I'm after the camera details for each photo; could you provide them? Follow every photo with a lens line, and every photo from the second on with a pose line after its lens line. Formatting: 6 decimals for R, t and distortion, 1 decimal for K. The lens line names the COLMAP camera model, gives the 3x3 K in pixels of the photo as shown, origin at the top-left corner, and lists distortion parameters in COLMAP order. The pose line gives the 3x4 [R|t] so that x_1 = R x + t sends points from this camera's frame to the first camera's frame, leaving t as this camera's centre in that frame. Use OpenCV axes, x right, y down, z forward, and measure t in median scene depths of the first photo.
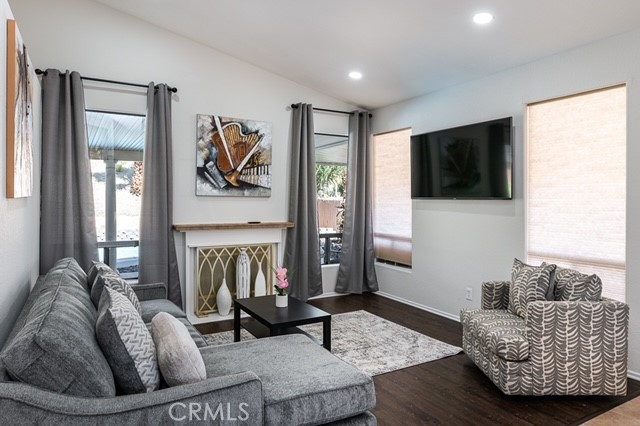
lens RADIAL K [[417.2, 0, 325.3], [0, 417.2, 201.5], [0, 0, 1]] dist [-0.006236, 0.001896]
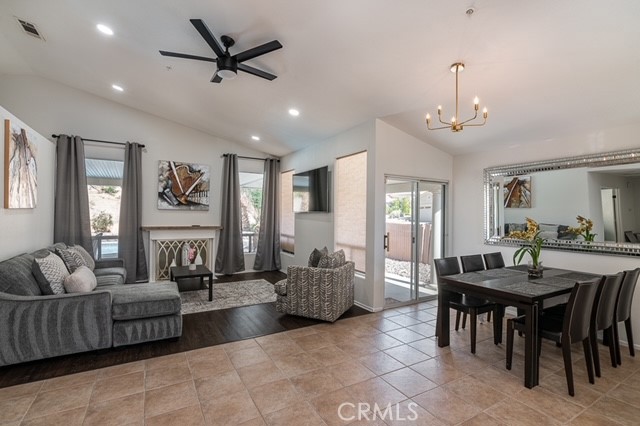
lens RADIAL K [[299.2, 0, 323.1], [0, 299.2, 213.6], [0, 0, 1]] dist [-0.001369, -0.000858]
pose [[0.999763, 0.008172, 0.020162, 0.314815], [-0.008050, 0.999949, -0.006132, 0.005100], [-0.020211, 0.005968, 0.999778, -0.199271]]
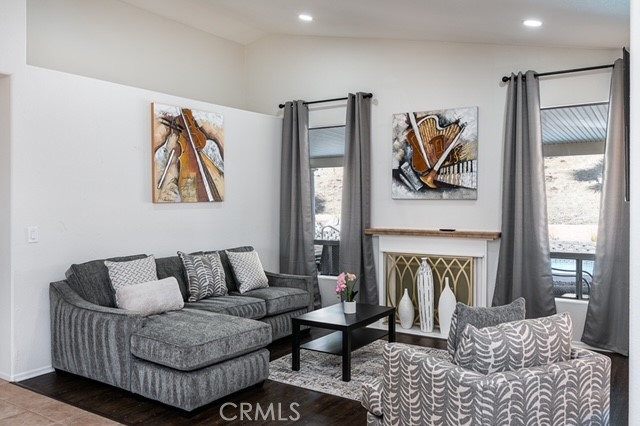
lens RADIAL K [[537.3, 0, 322.8], [0, 537.3, 208.5], [0, 0, 1]] dist [-0.006326, 0.006066]
pose [[0.439268, 0.005385, -0.898340, 0.711180], [-0.002495, 0.999985, 0.004774, 0.002073], [0.898353, 0.000145, 0.439275, 0.297922]]
